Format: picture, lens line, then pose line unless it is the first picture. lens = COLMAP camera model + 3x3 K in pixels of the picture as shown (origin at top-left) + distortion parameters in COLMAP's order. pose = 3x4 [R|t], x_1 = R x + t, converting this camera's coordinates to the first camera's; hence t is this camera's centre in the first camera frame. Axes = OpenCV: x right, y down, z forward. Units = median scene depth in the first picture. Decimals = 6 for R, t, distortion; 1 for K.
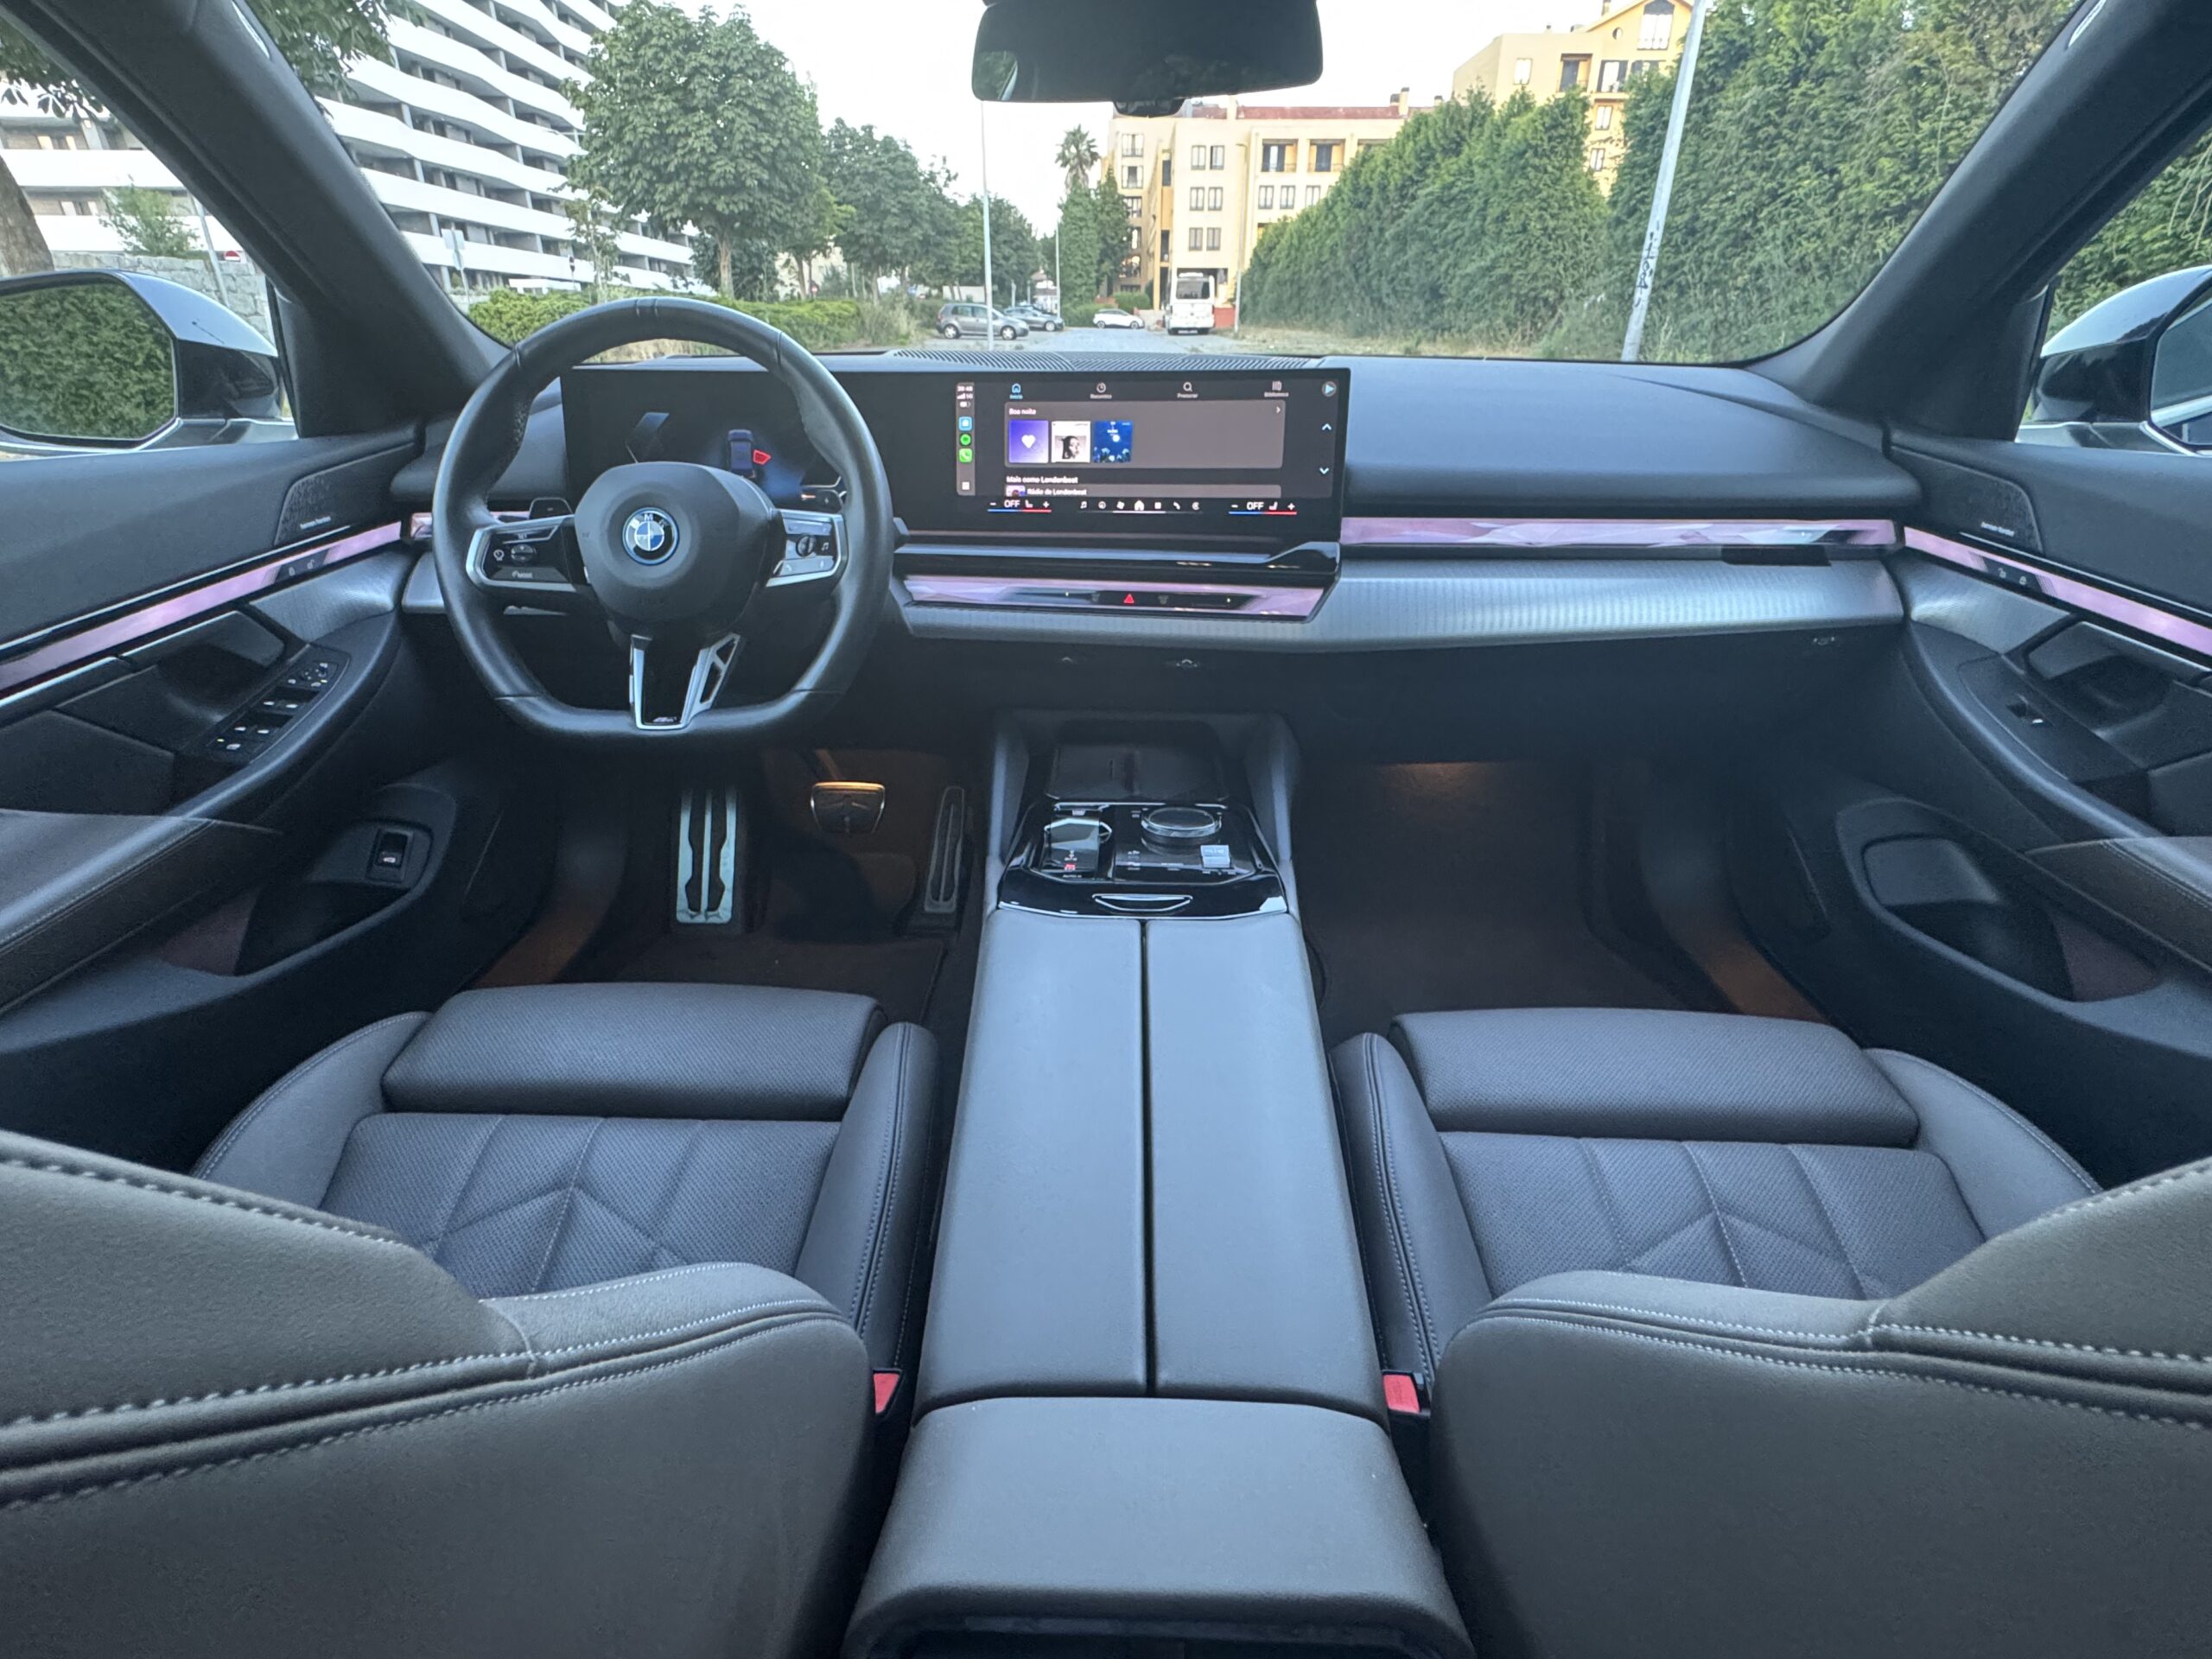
lens RADIAL K [[1092.7, 0, 1104.8], [0, 1092.7, 822.4], [0, 0, 1]] dist [-0.004046, 0.000487]
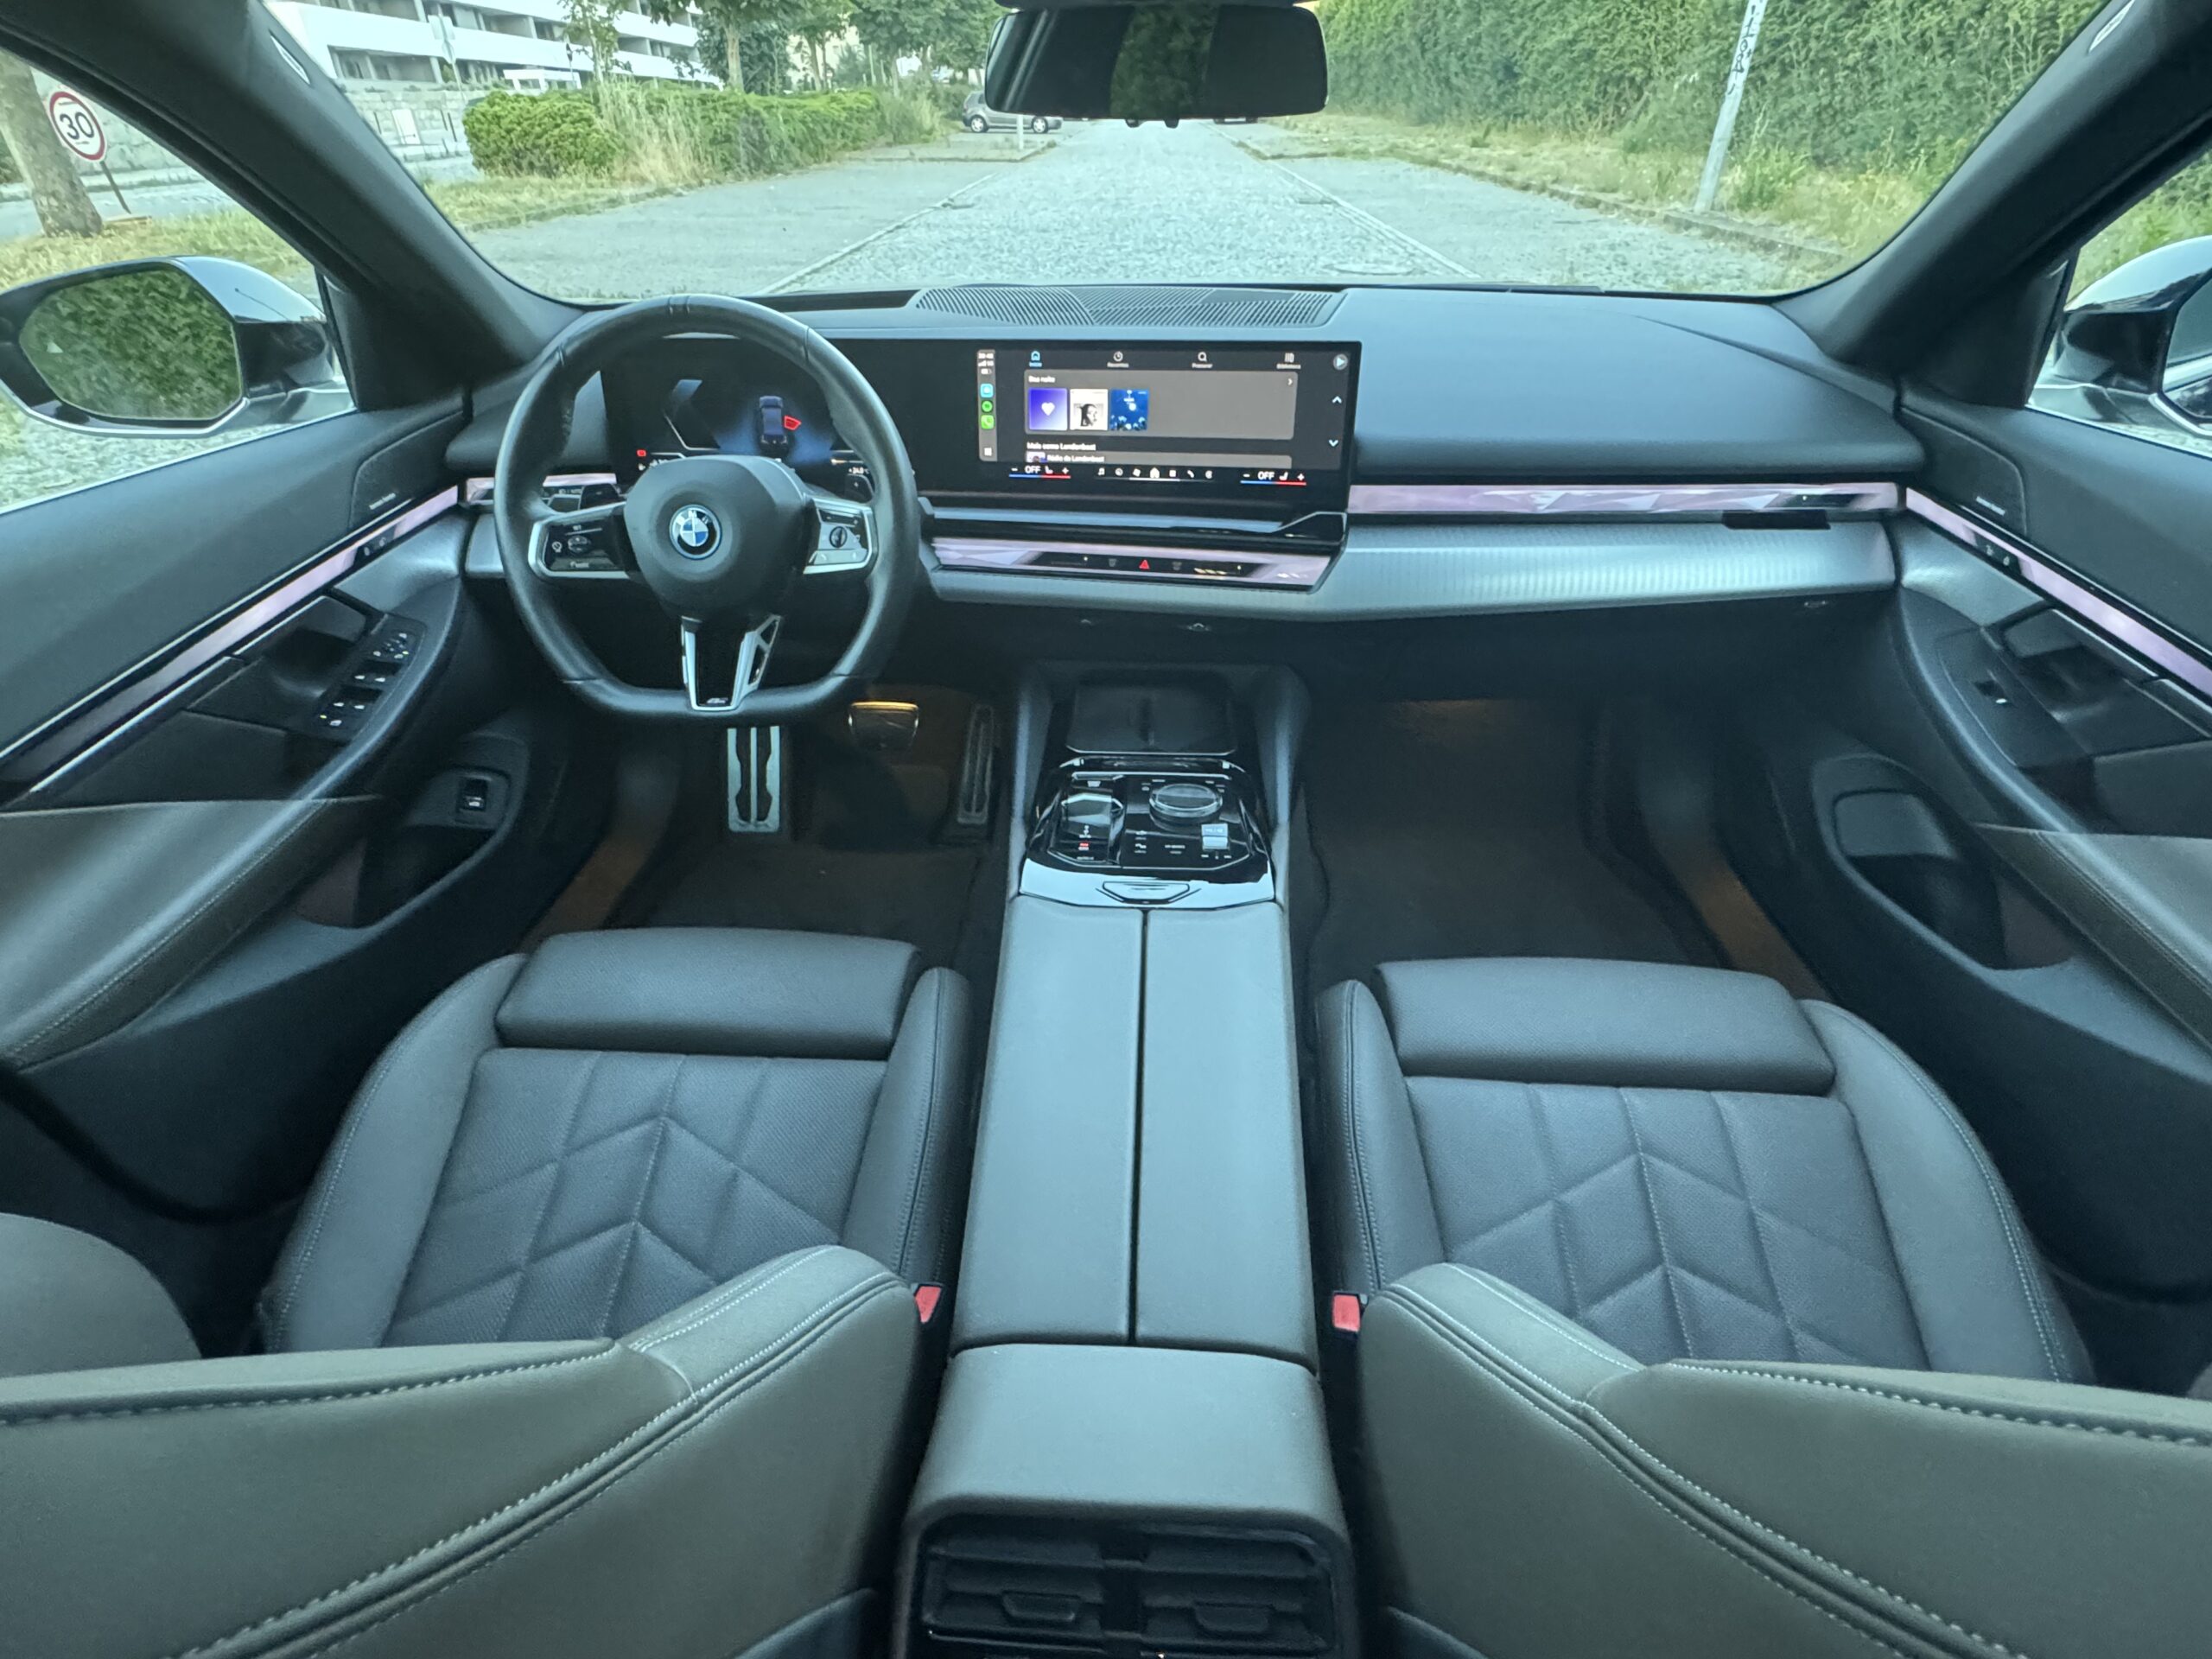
lens RADIAL K [[1094.6, 0, 1106.0], [0, 1094.6, 829.5], [0, 0, 1]] dist [-0.004829, 0.000492]
pose [[0.999484, 0.006098, -0.031551, 0.020274], [-0.001146, 0.987972, 0.154626, -0.116763], [0.032115, -0.154510, 0.987469, -0.080826]]
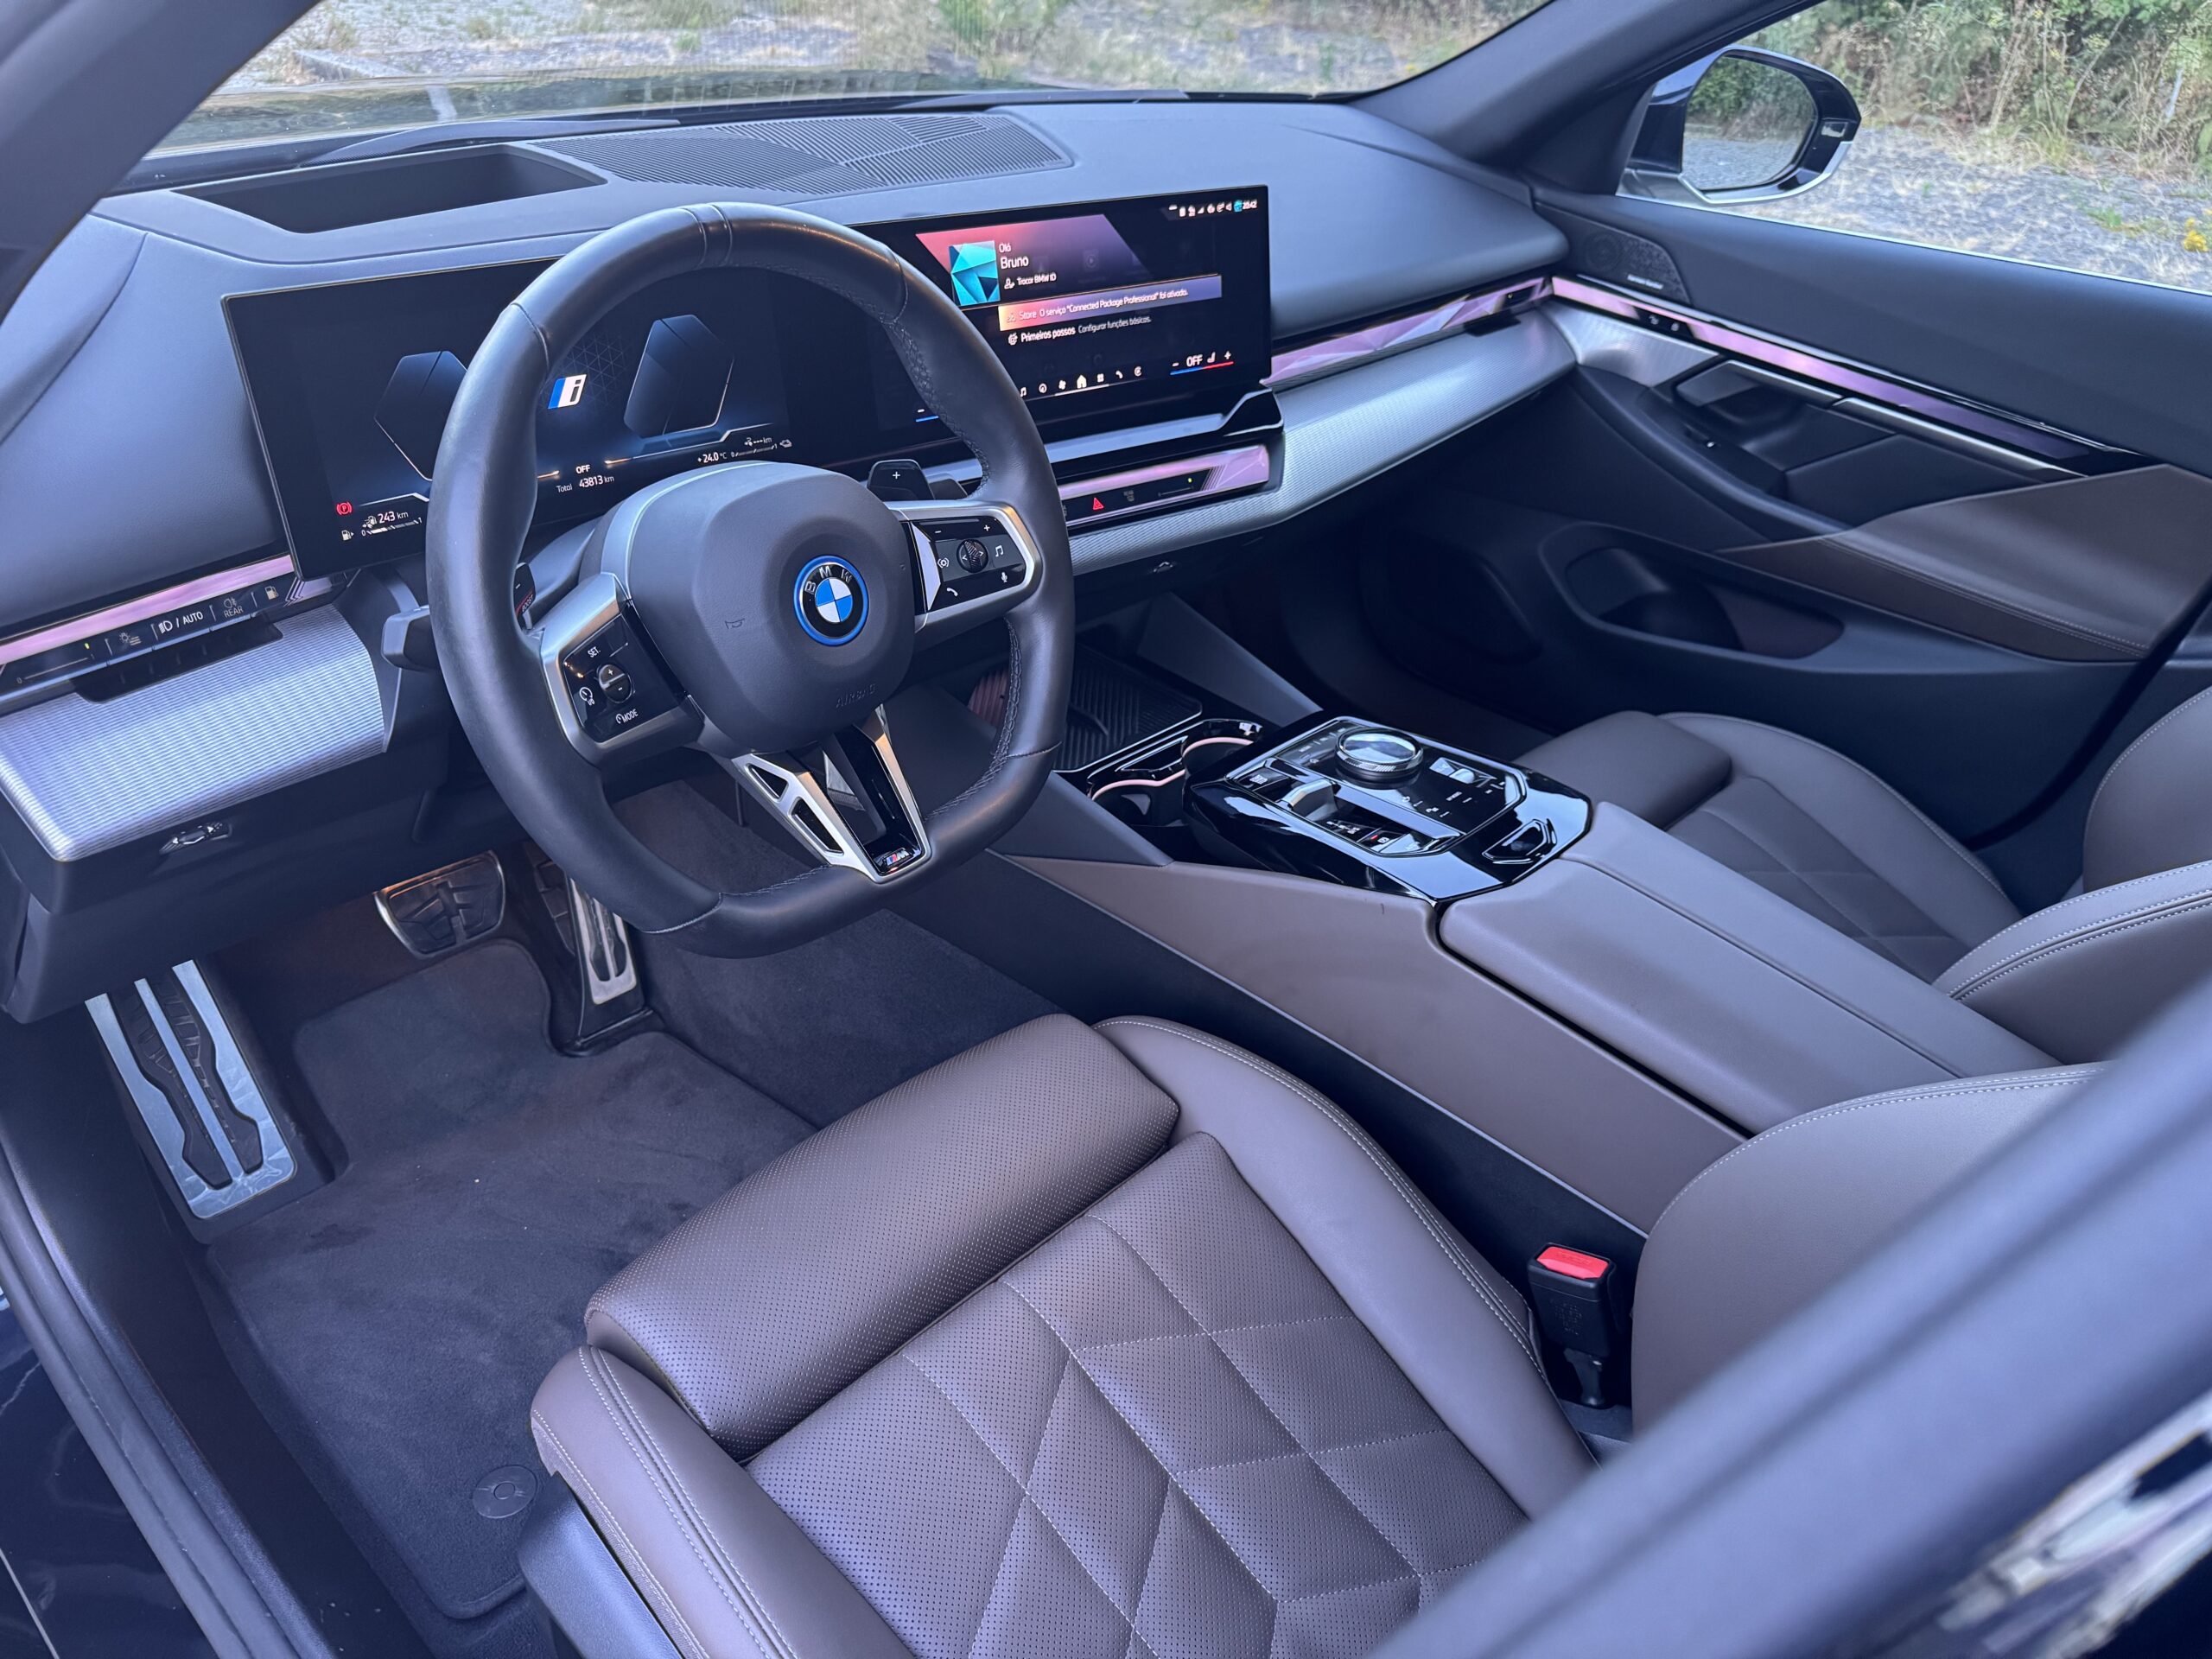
lens RADIAL K [[1536.9, 0, 1118.2], [0, 1536.9, 845.2], [0, 0, 1]] dist [0.087245, -0.113741]
pose [[0.659966, -0.366940, 0.655592, -0.798095], [0.238656, 0.929810, 0.280173, -0.286976], [-0.712382, -0.028444, 0.701215, 0.200530]]
